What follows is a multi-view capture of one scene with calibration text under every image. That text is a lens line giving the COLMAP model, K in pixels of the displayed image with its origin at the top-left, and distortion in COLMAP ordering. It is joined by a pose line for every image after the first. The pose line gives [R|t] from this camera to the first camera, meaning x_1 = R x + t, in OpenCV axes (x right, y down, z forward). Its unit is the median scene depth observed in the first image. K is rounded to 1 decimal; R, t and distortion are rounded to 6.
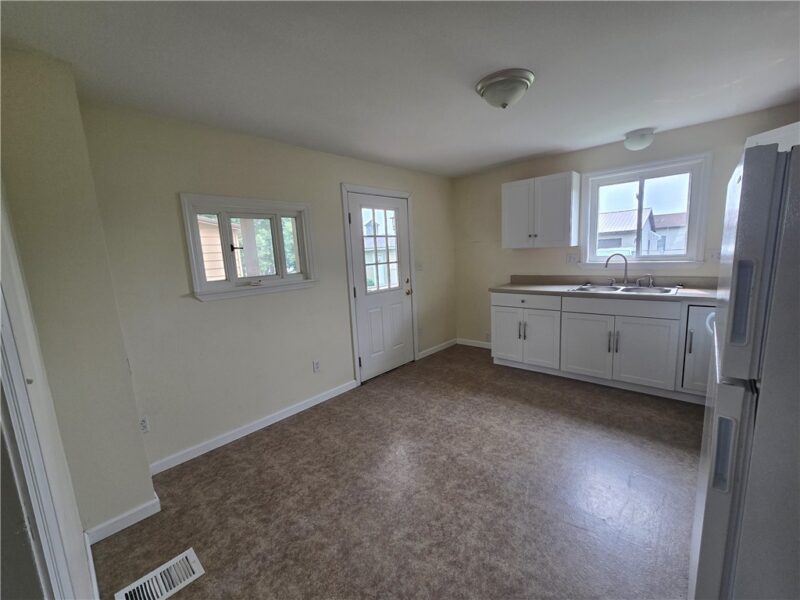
lens RADIAL K [[329.1, 0, 395.5], [0, 329.1, 302.1], [0, 0, 1]] dist [-0.006153, -0.000264]
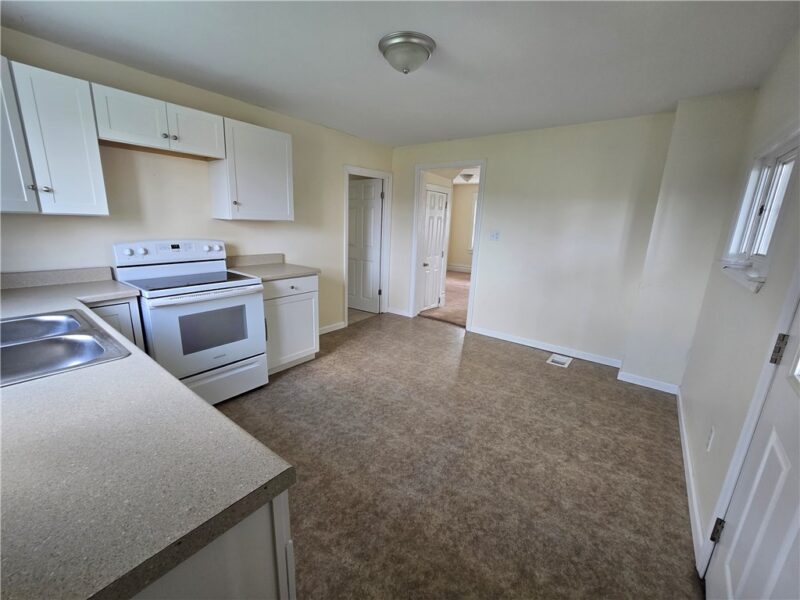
lens RADIAL K [[329.1, 0, 395.5], [0, 329.1, 302.1], [0, 0, 1]] dist [-0.006153, -0.000264]
pose [[-0.996027, 0.043073, -0.077945, 0.278955], [0.009505, 0.921668, 0.387862, -0.204635], [0.088546, 0.385580, -0.918416, 1.286431]]
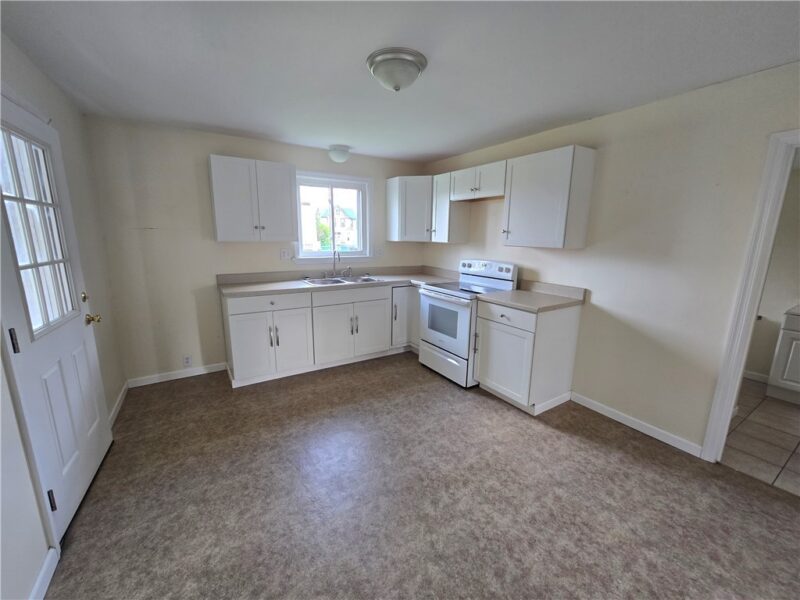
lens RADIAL K [[329.1, 0, 395.5], [0, 329.1, 302.1], [0, 0, 1]] dist [-0.006153, -0.000264]
pose [[0.269205, -0.137094, 0.953275, -0.376959], [0.121969, 0.986700, 0.107456, -0.062677], [-0.955328, 0.087342, 0.282346, 0.473330]]
